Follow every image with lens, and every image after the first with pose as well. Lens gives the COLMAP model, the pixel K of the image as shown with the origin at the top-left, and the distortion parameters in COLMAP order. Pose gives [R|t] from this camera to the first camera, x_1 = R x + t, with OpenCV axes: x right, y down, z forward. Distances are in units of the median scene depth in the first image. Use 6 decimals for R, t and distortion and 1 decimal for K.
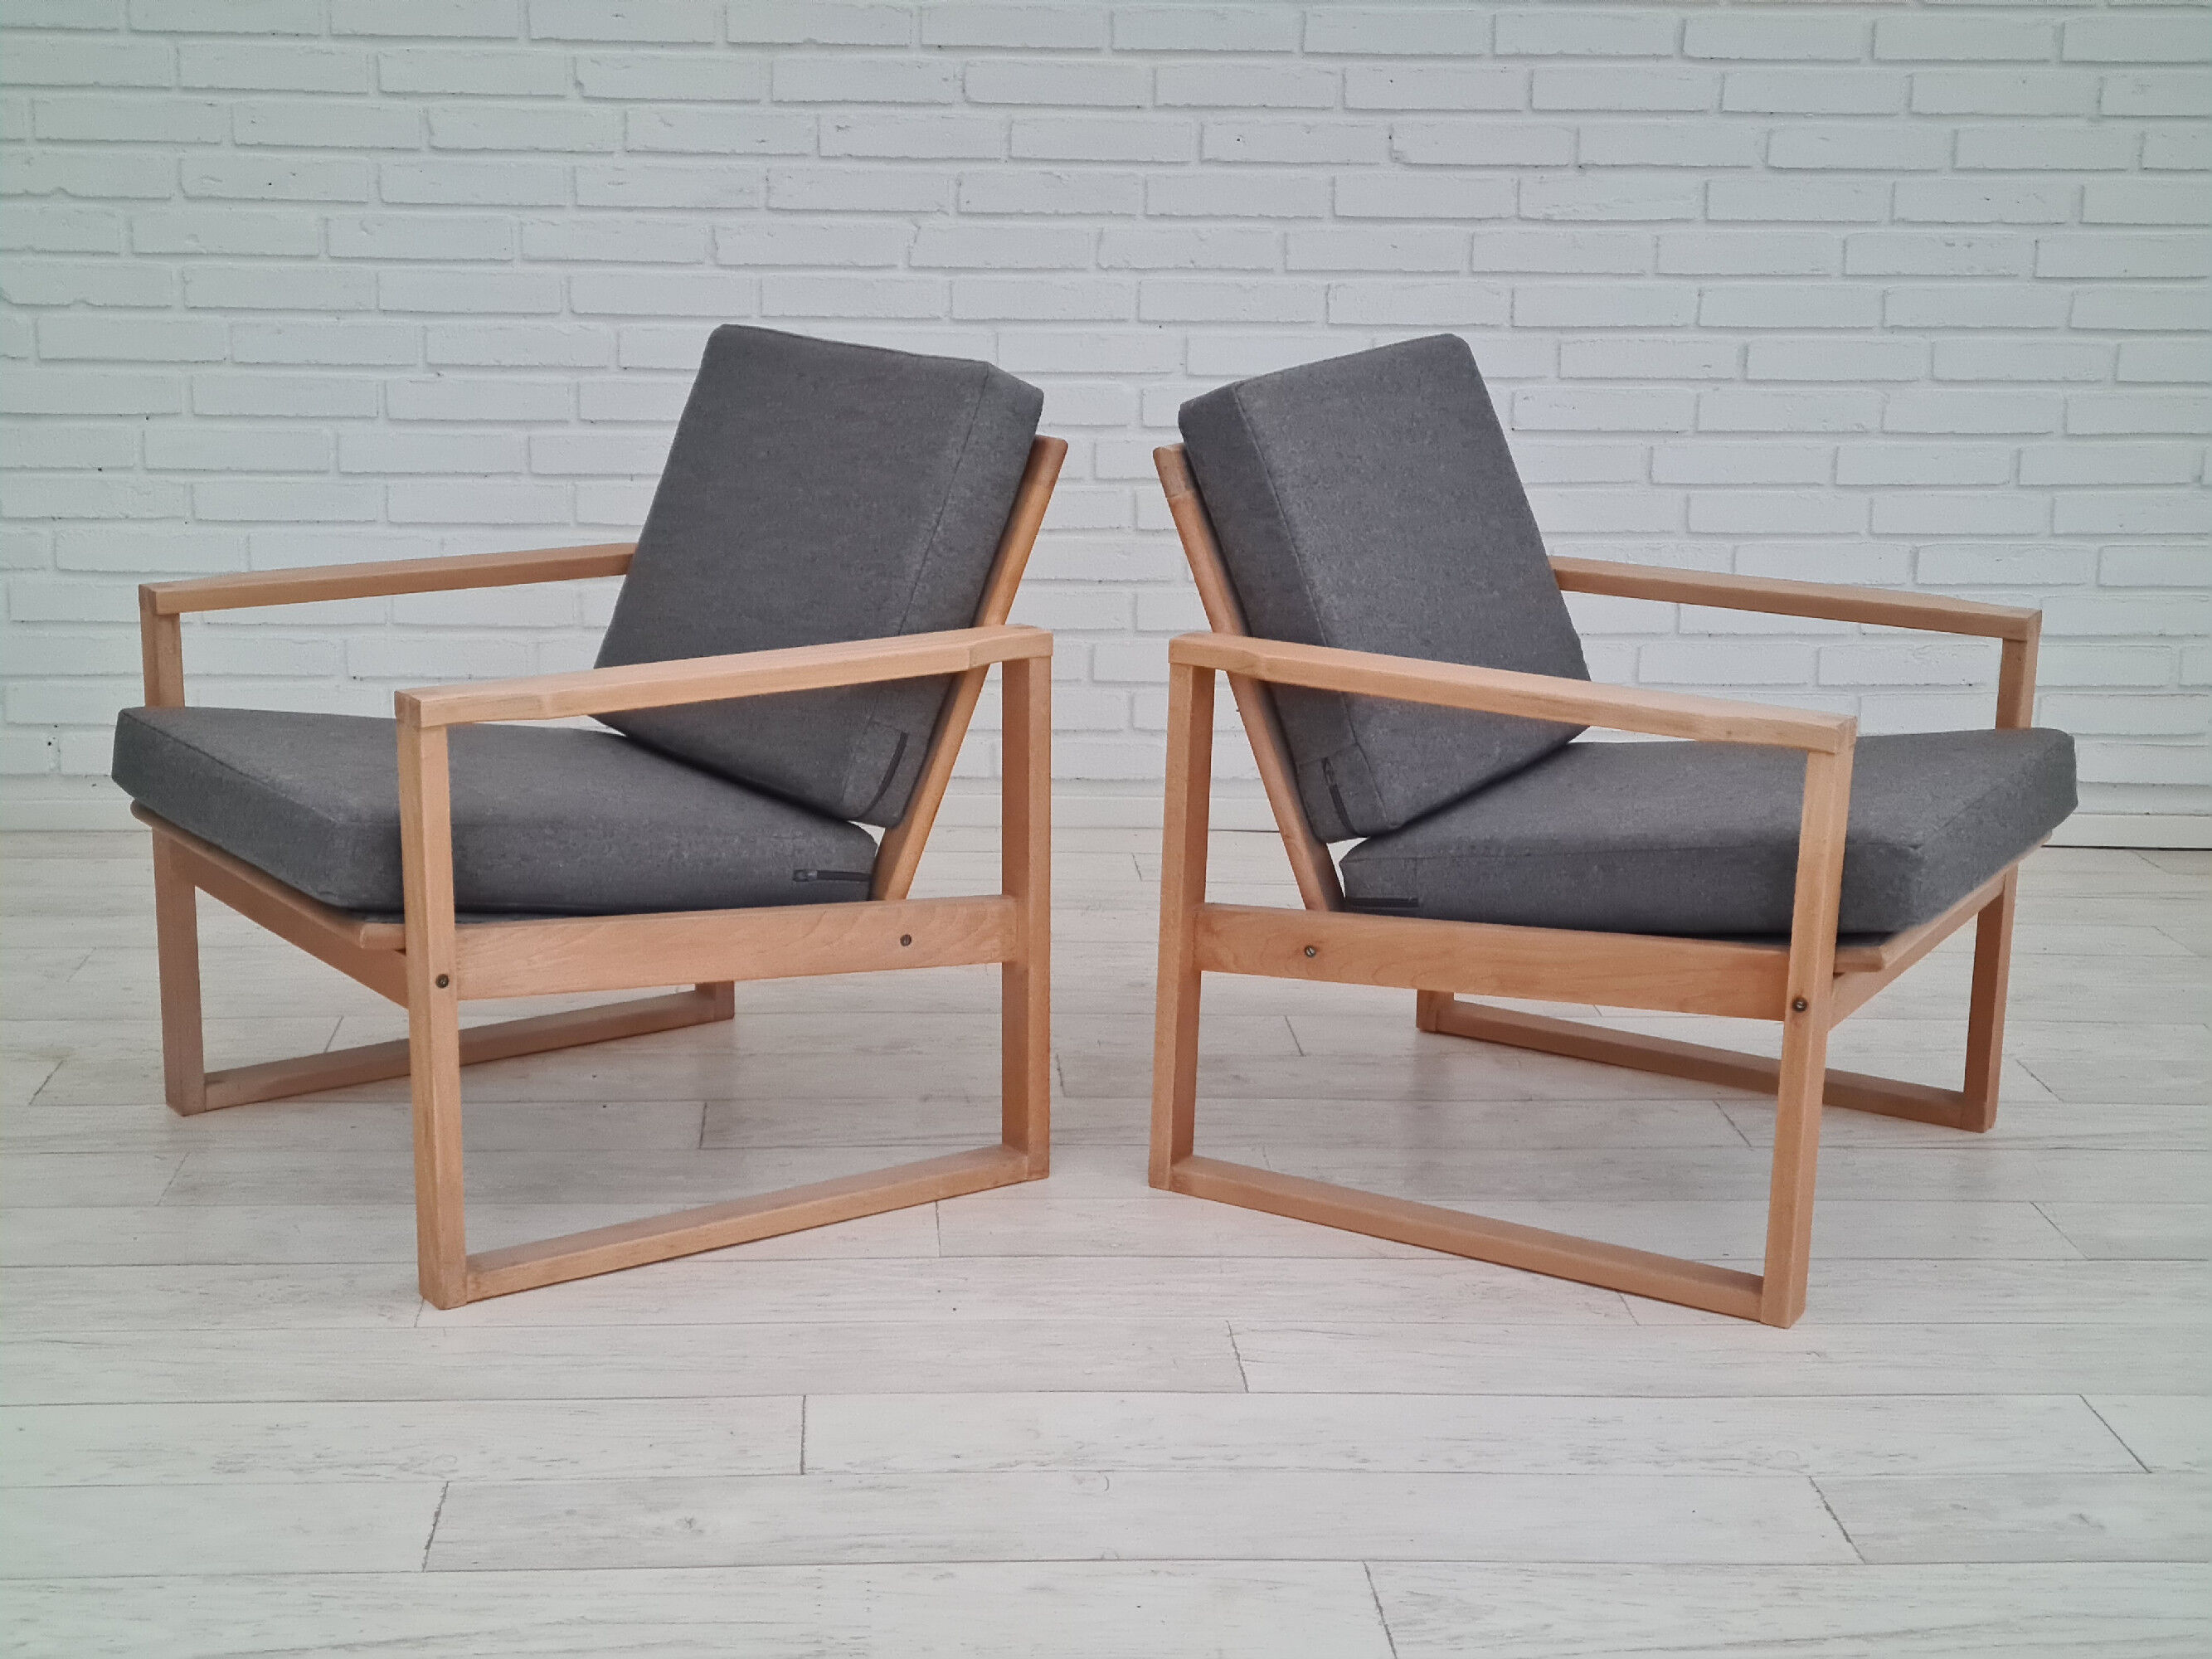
lens RADIAL K [[3338.3, 0, 1075.2], [0, 3338.3, 810.3], [0, 0, 1]] dist [0.065540, 0.000000]
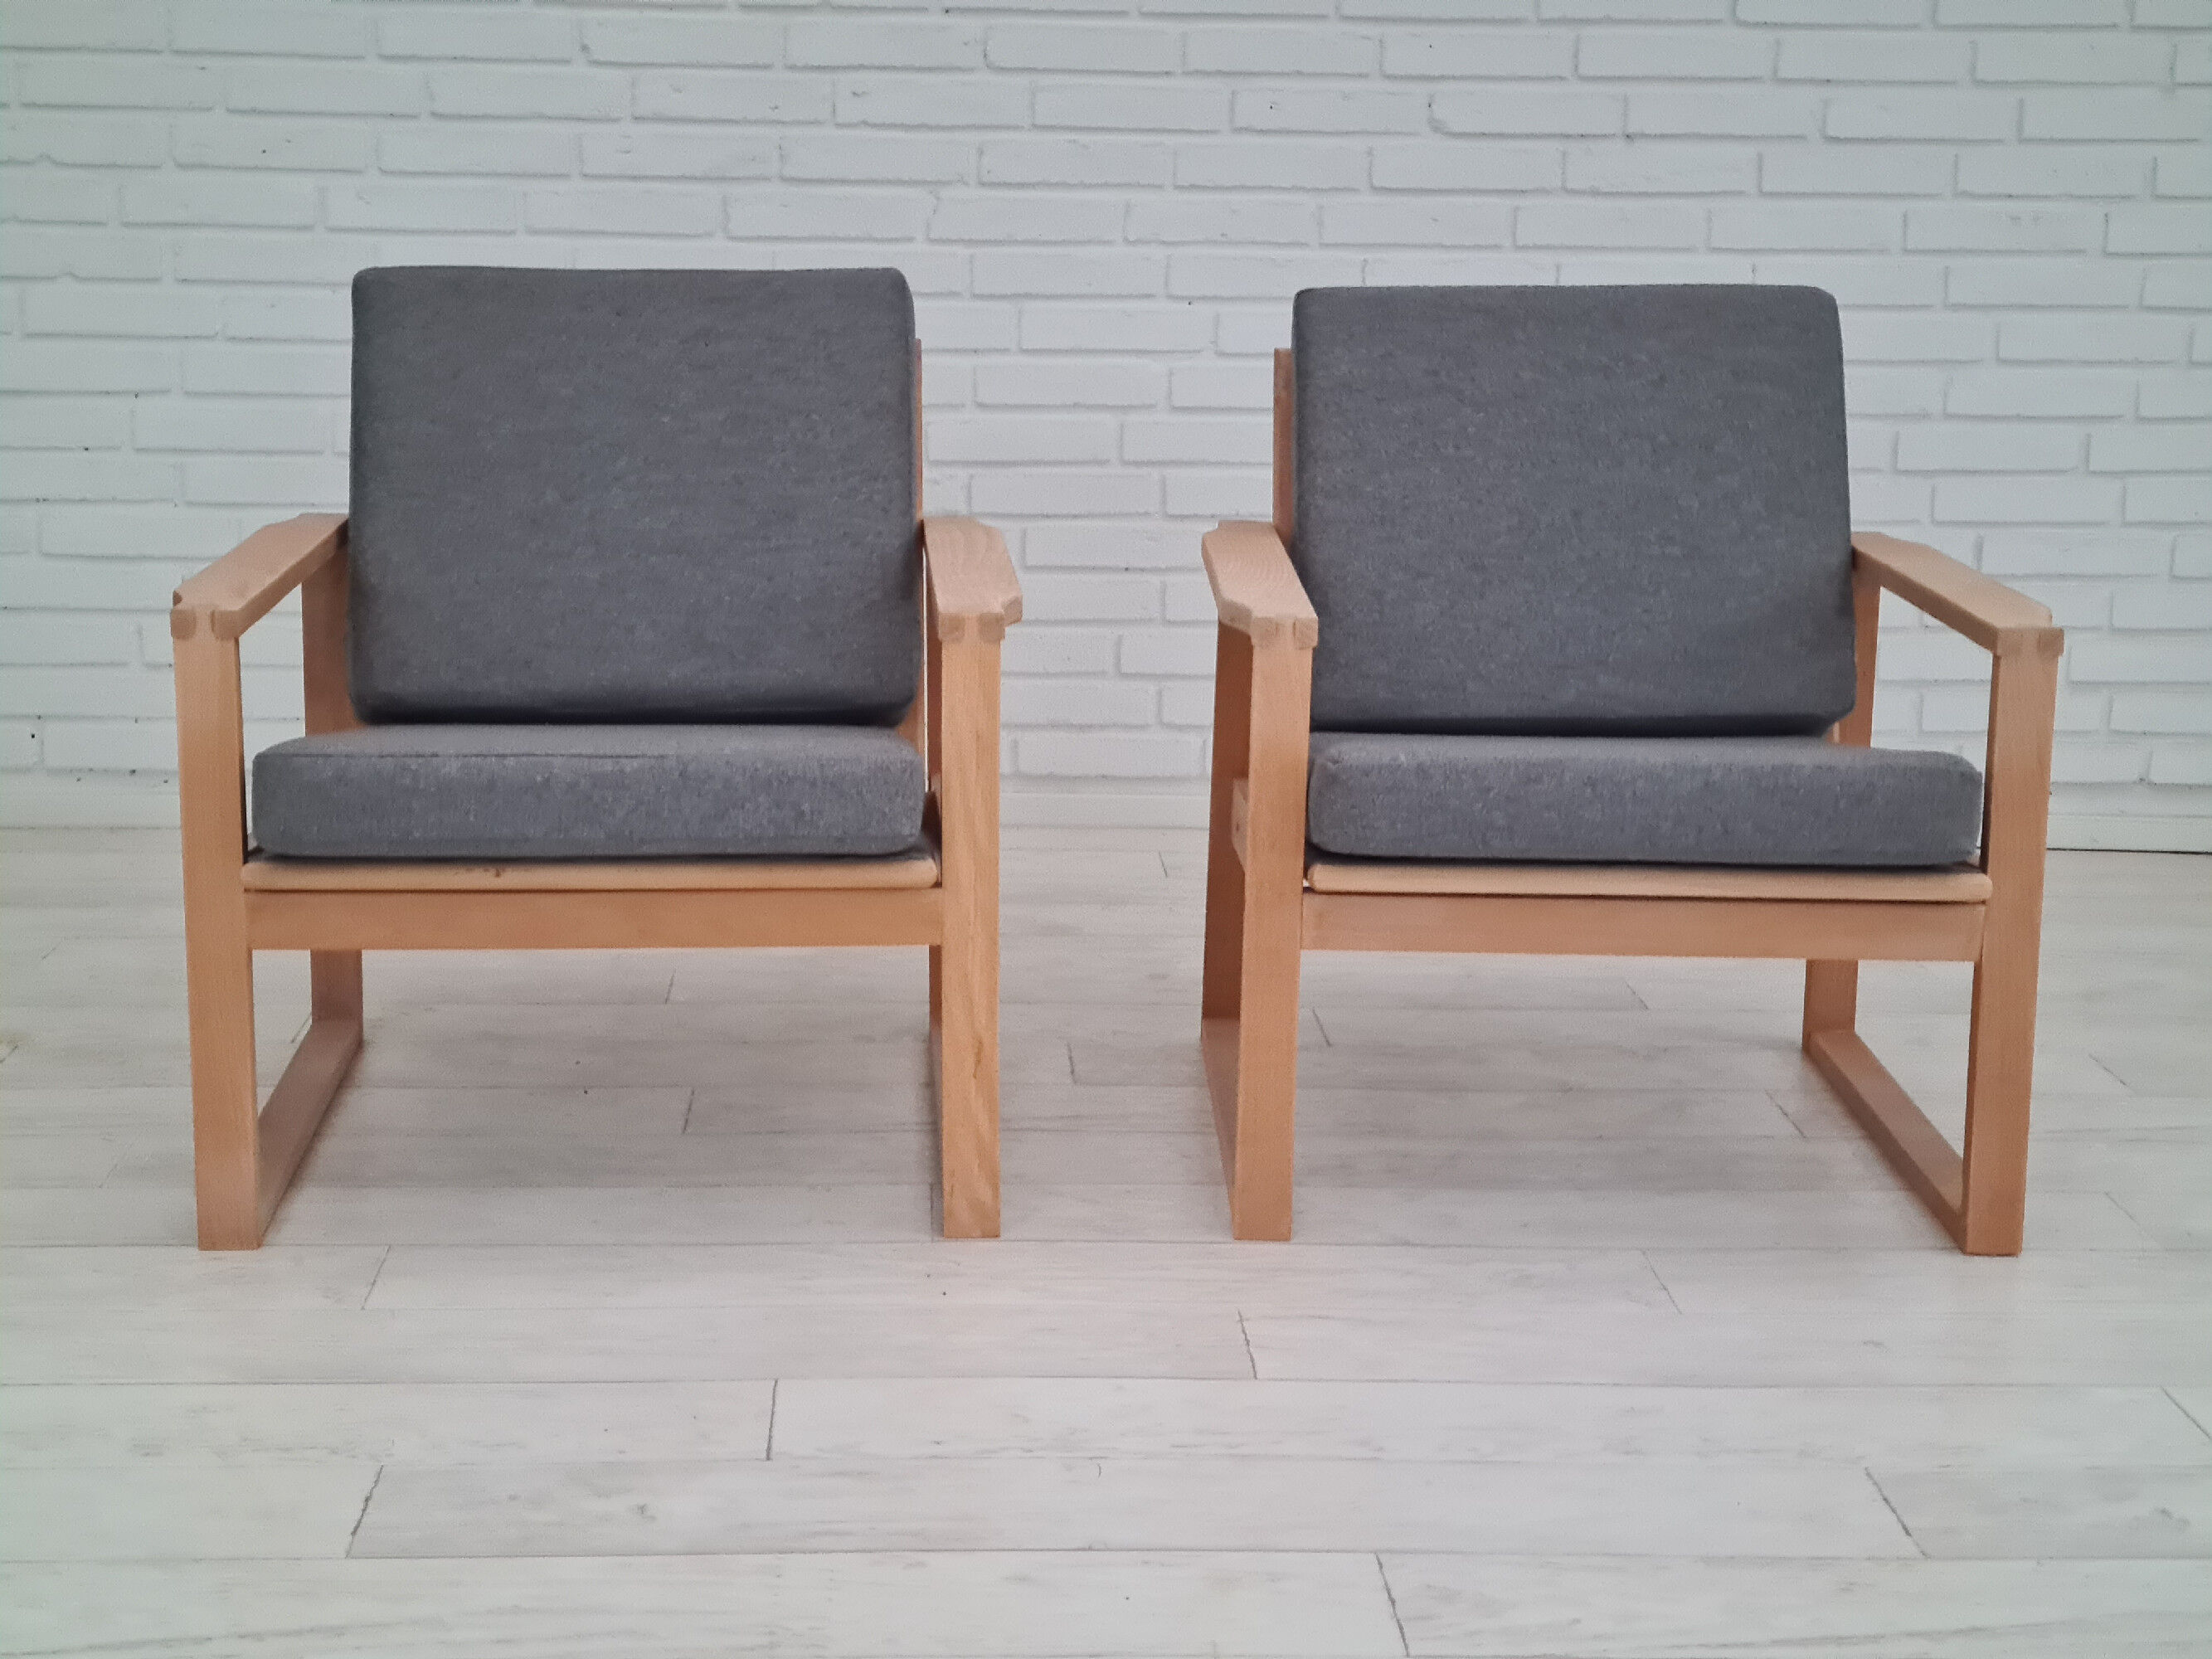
lens RADIAL K [[3338.3, 0, 1103.0], [0, 3338.3, 803.4], [0, 0, 1]] dist [0.065540, 0.000000]
pose [[0.999929, 0.002665, -0.011653, 0.012150], [-0.002968, 0.999656, -0.026075, 0.024288], [0.011579, 0.026108, 0.999592, 0.044616]]
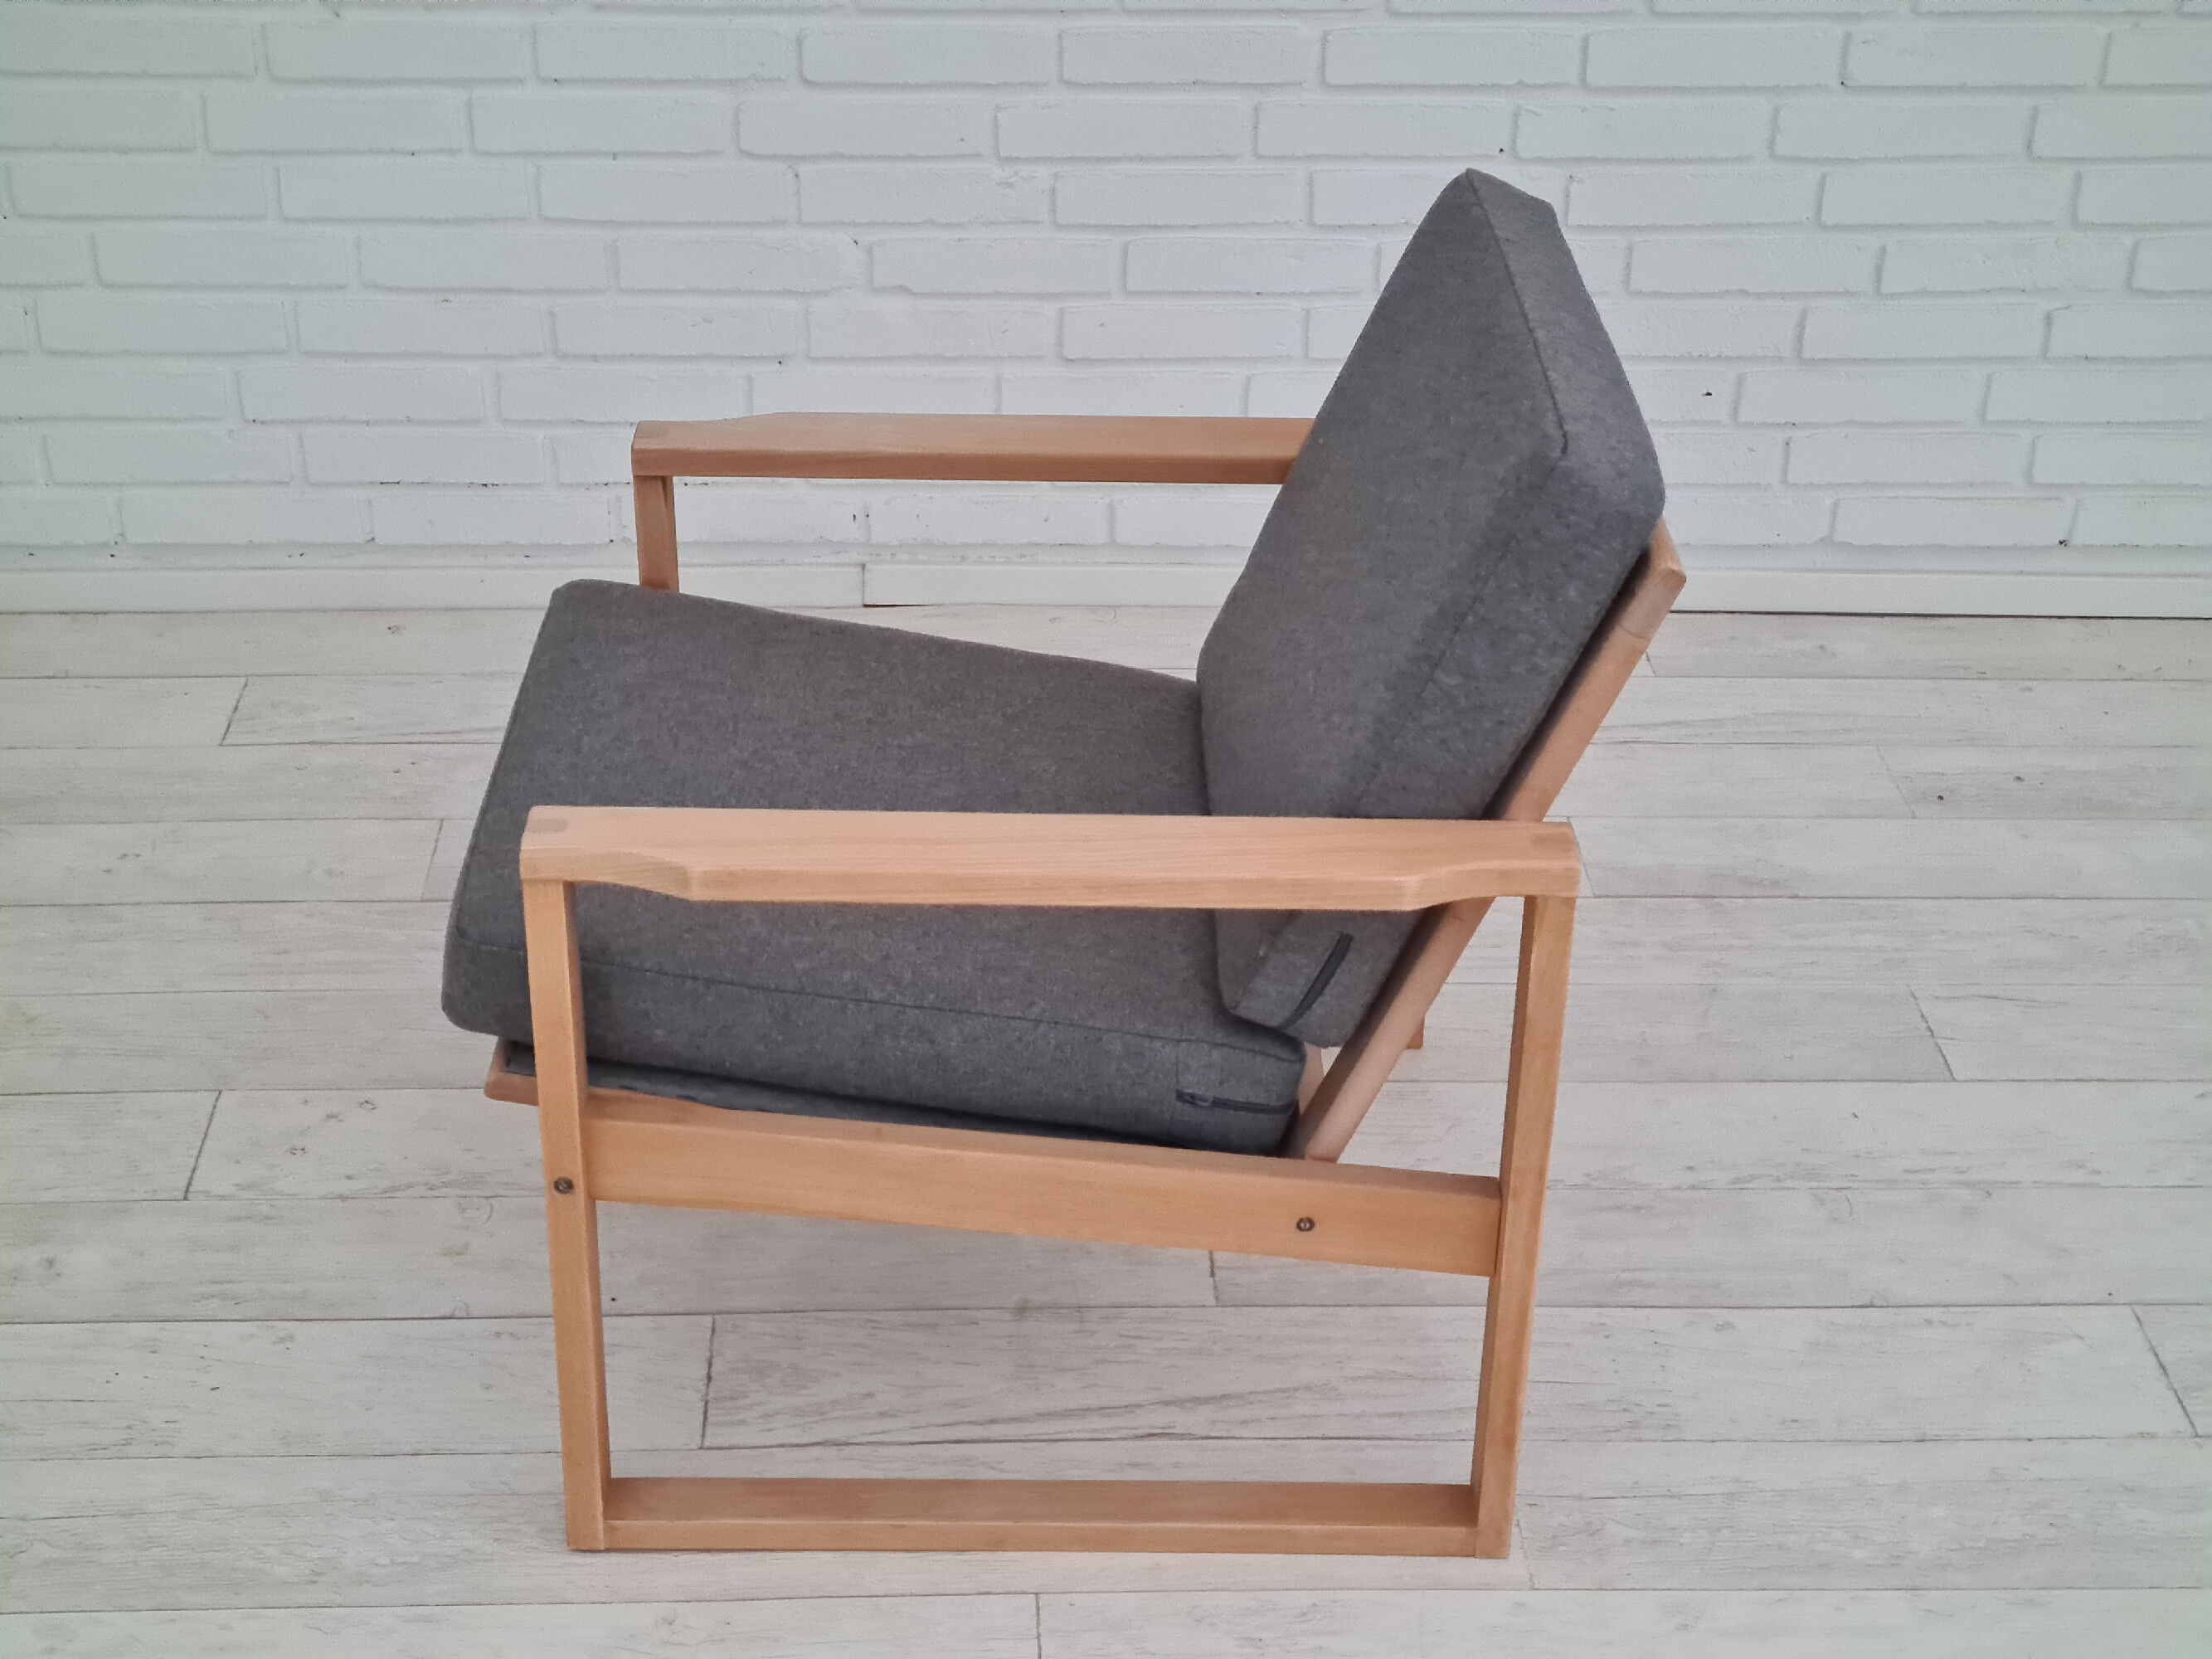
lens RADIAL K [[3338.3, 0, 1103.9], [0, 3338.3, 839.8], [0, 0, 1]] dist [0.065540, 0.000000]
pose [[0.999751, 0.011963, -0.018812, -0.011743], [-0.006166, 0.959290, 0.282357, -0.164551], [0.021424, -0.282171, 0.959125, 0.269039]]
